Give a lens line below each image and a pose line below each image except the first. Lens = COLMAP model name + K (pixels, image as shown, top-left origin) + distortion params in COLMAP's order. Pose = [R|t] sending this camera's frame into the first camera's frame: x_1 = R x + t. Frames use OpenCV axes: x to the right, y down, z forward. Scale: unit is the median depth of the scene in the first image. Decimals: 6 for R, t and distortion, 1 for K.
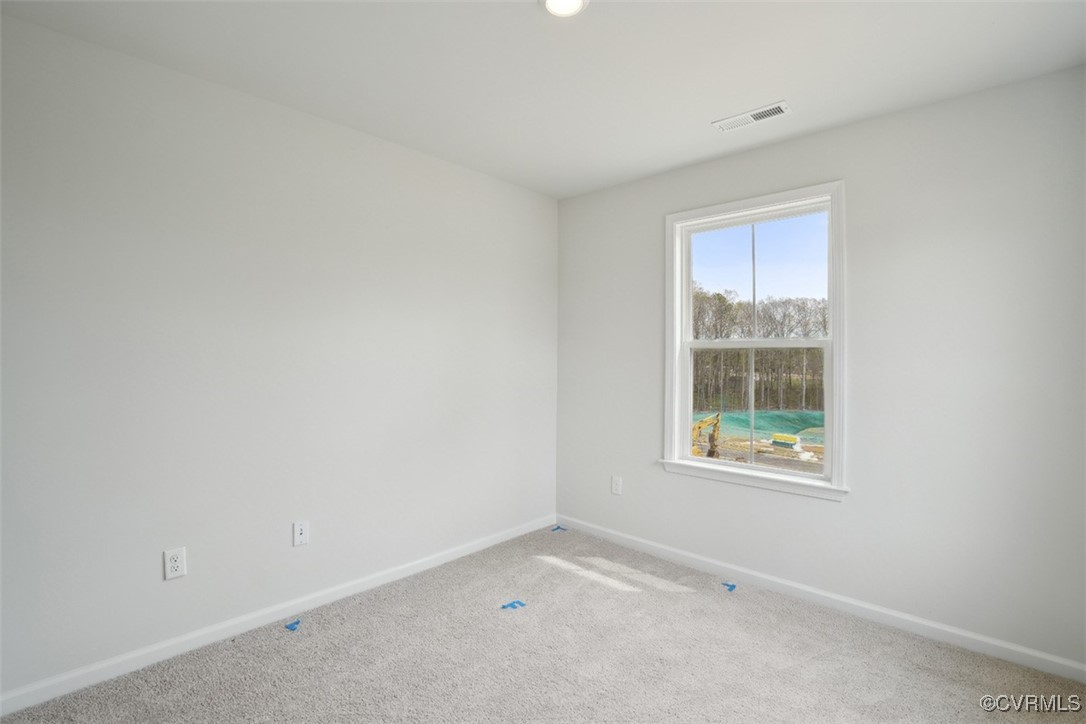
lens RADIAL K [[465.6, 0, 543.0], [0, 465.6, 362.0], [0, 0, 1]] dist [-0.043850, 0.000102]
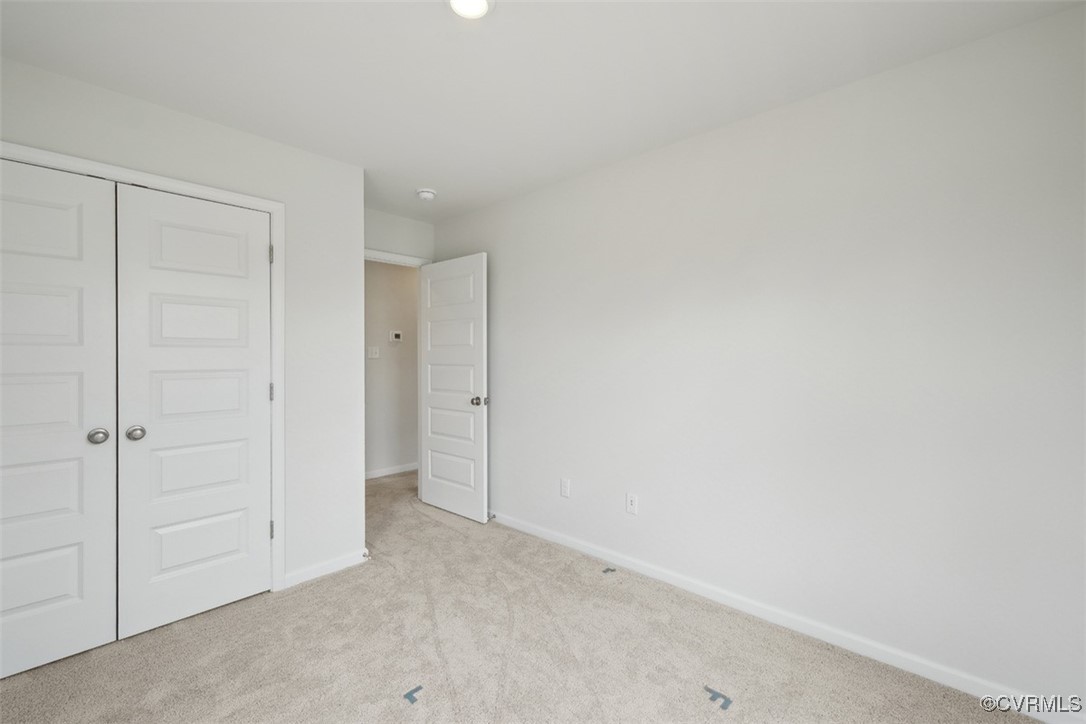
lens RADIAL K [[465.6, 0, 543.0], [0, 465.6, 362.0], [0, 0, 1]] dist [-0.043850, 0.000102]
pose [[-0.005193, -0.000271, -0.999986, 0.506610], [-0.007939, 0.999968, -0.000229, 0.004839], [0.999955, 0.007938, -0.005195, 0.571352]]
